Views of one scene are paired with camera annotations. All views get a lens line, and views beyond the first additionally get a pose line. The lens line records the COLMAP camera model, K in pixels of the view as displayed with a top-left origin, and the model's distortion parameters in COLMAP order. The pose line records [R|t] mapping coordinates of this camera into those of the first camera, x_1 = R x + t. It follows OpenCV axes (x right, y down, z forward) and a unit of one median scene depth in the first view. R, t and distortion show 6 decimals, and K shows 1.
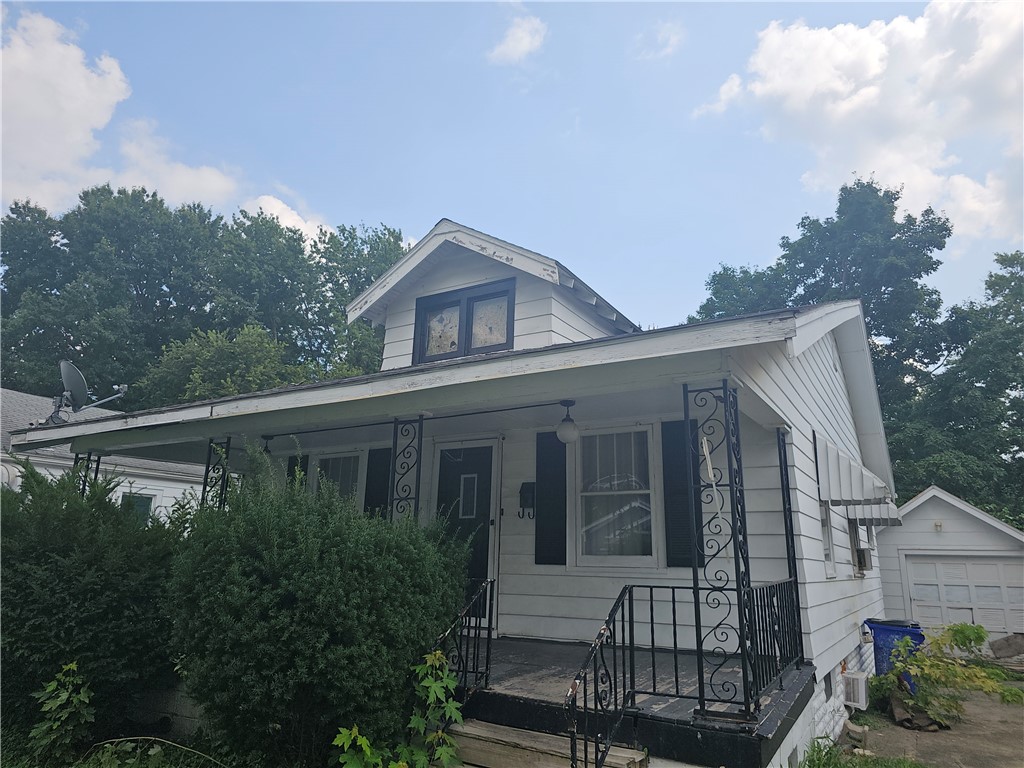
lens RADIAL K [[690.1, 0, 515.8], [0, 690.1, 386.1], [0, 0, 1]] dist [0.057266, -0.050522]
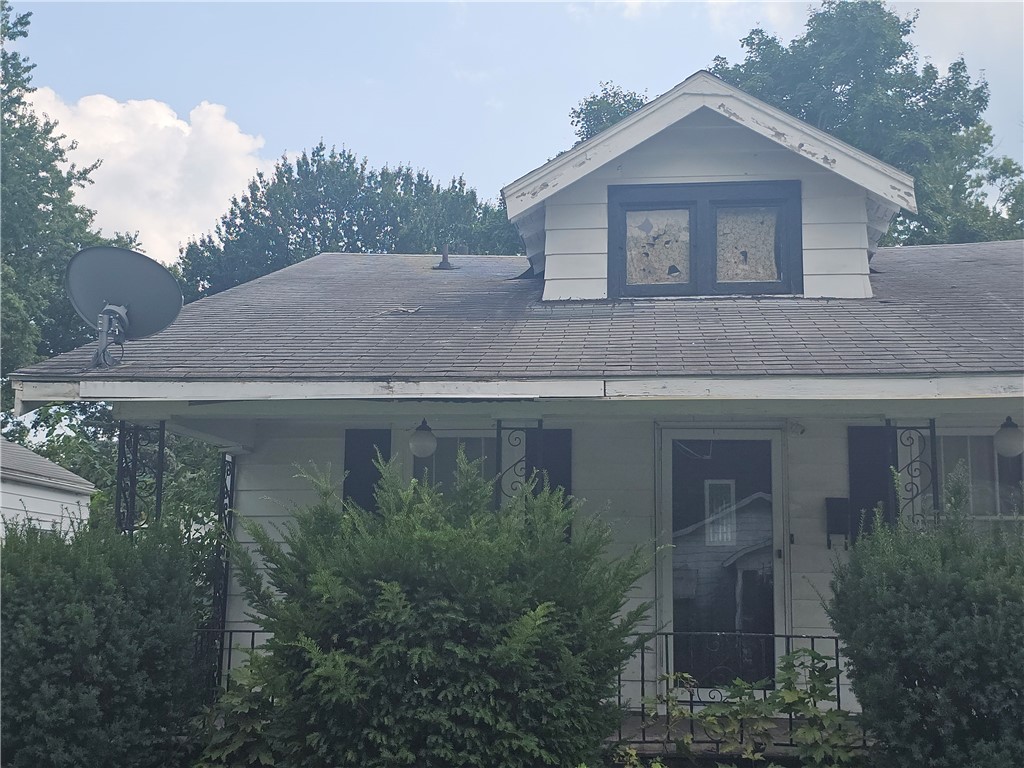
lens RADIAL K [[1380.9, 0, 512.0], [0, 1380.9, 384.0], [0, 0, 1]] dist [0.212330, -0.731959]
pose [[0.907432, 0.056017, 0.416448, -0.776670], [-0.096746, 0.992301, 0.077330, -0.043503], [-0.408910, -0.110461, 0.905865, -0.097683]]
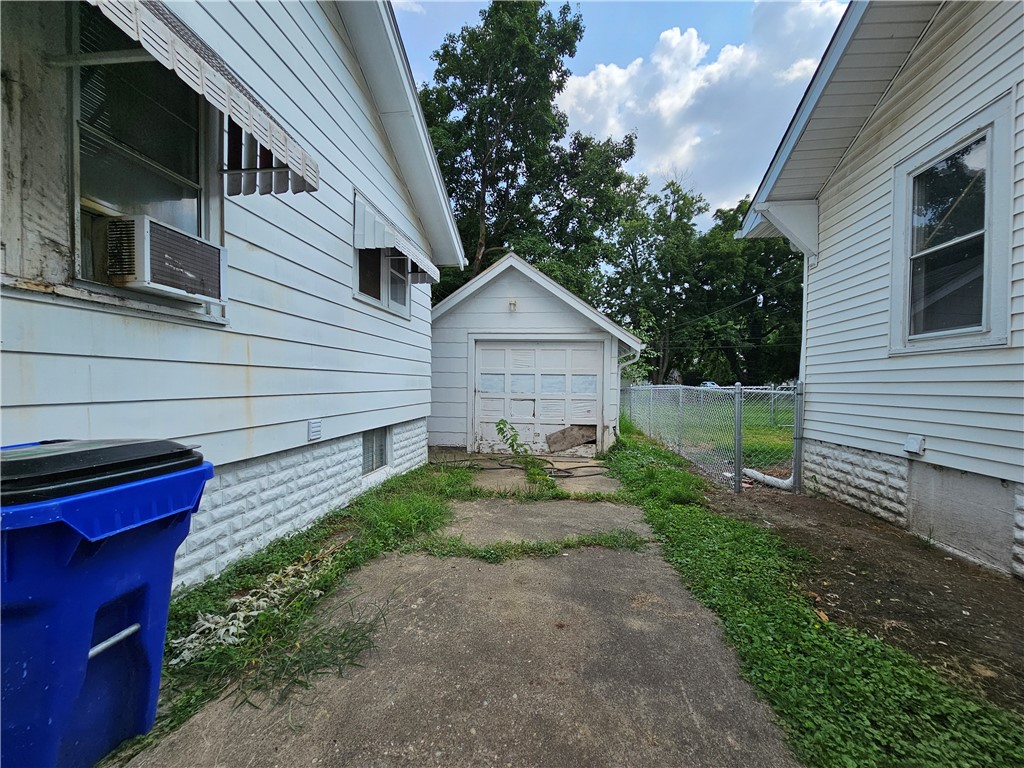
lens RADIAL K [[415.0, 0, 512.0], [0, 415.0, 384.0], [0, 0, 1]] dist [0.001423, 0.000099]
pose [[0.920287, -0.008424, 0.391153, 0.728469], [-0.092625, 0.966656, 0.238741, 0.306937], [-0.380122, -0.255941, 0.888821, 0.959776]]
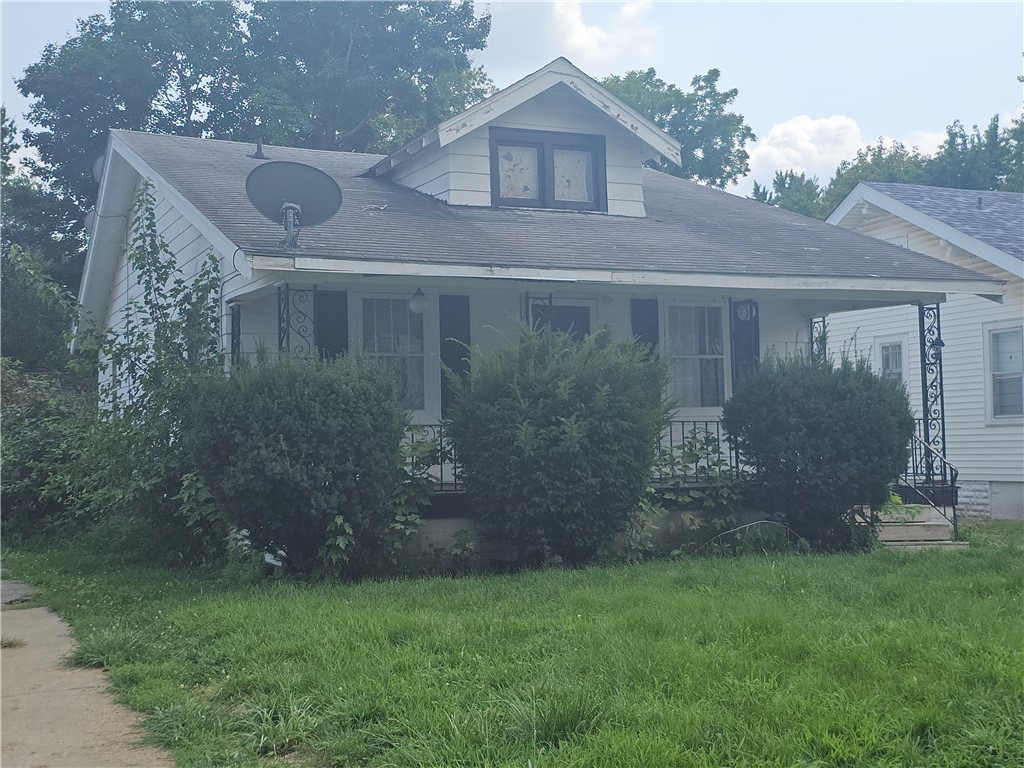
lens RADIAL K [[1380.9, 0, 512.0], [0, 1380.9, 384.0], [0, 0, 1]] dist [0.212330, -0.731959]
pose [[0.584831, 0.009515, 0.811099, -1.677558], [-0.171494, 0.978779, 0.112171, -0.010989], [-0.792819, -0.204699, 0.574052, -0.109358]]
